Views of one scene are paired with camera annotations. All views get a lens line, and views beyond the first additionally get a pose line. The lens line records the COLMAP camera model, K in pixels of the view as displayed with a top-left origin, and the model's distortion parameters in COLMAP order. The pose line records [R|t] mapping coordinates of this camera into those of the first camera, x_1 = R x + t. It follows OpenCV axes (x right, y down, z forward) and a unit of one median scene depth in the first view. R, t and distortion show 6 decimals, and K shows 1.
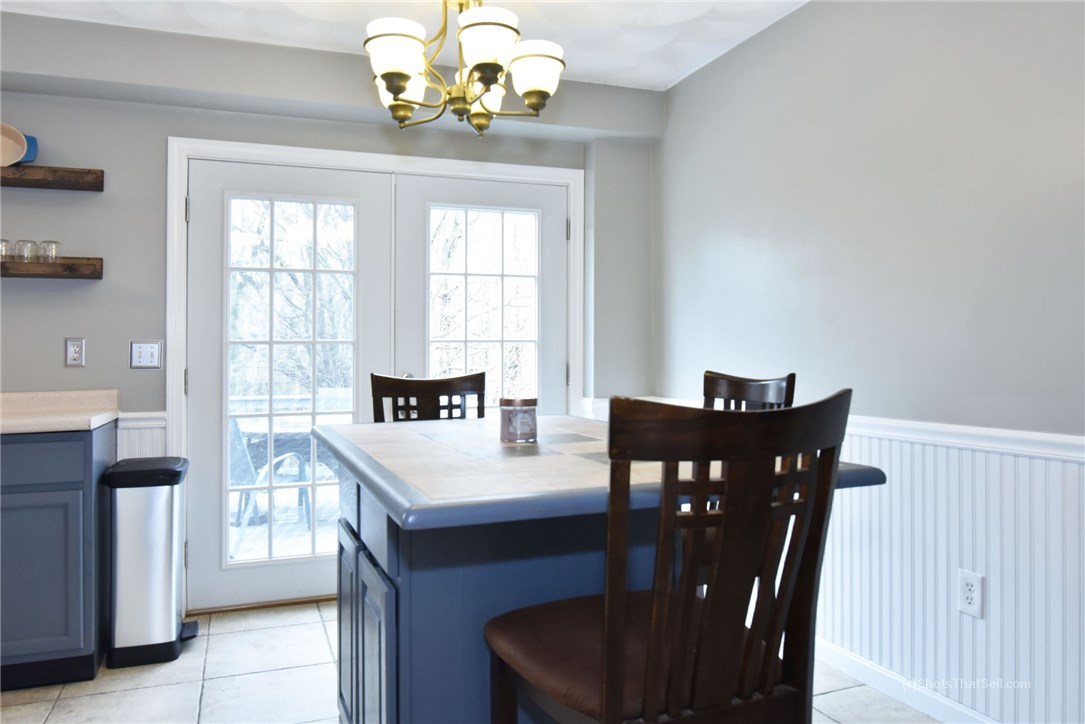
lens RADIAL K [[755.4, 0, 543.9], [0, 755.4, 328.3], [0, 0, 1]] dist [-0.023649, -0.006818]
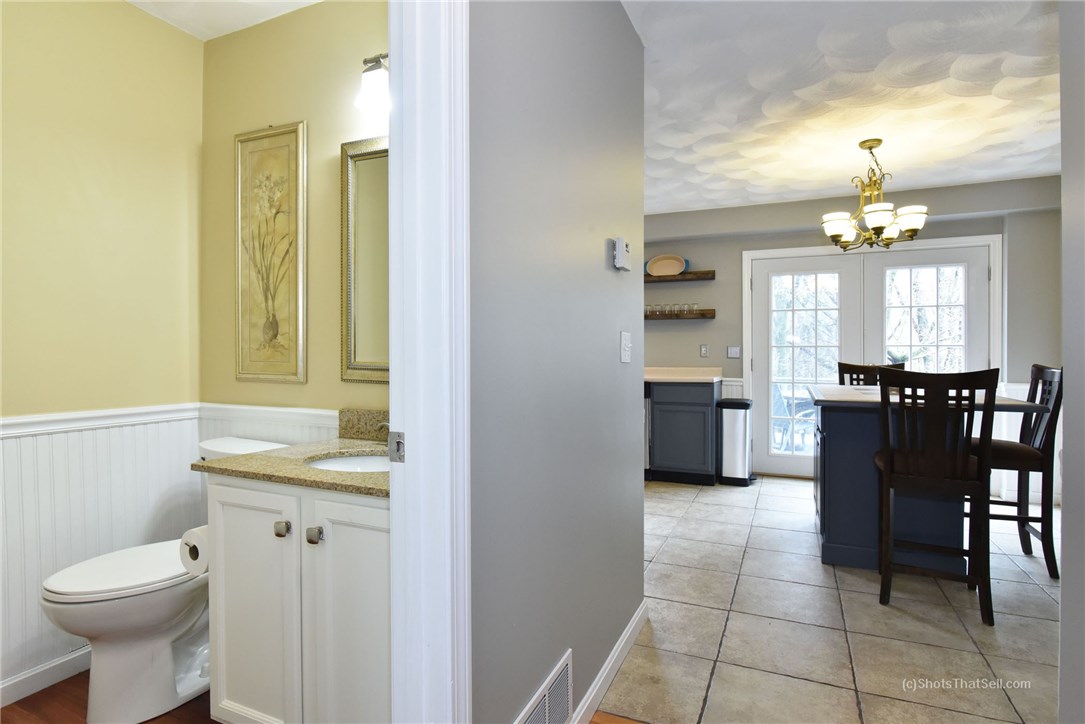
lens RADIAL K [[571.6, 0, 543.1], [0, 571.6, 346.4], [0, 0, 1]] dist [-0.002058, 0.000283]
pose [[0.703929, 0.002398, -0.710266, 0.279431], [0.012185, 0.999806, 0.015453, -0.014850], [0.710166, -0.019532, 0.703763, -0.605265]]
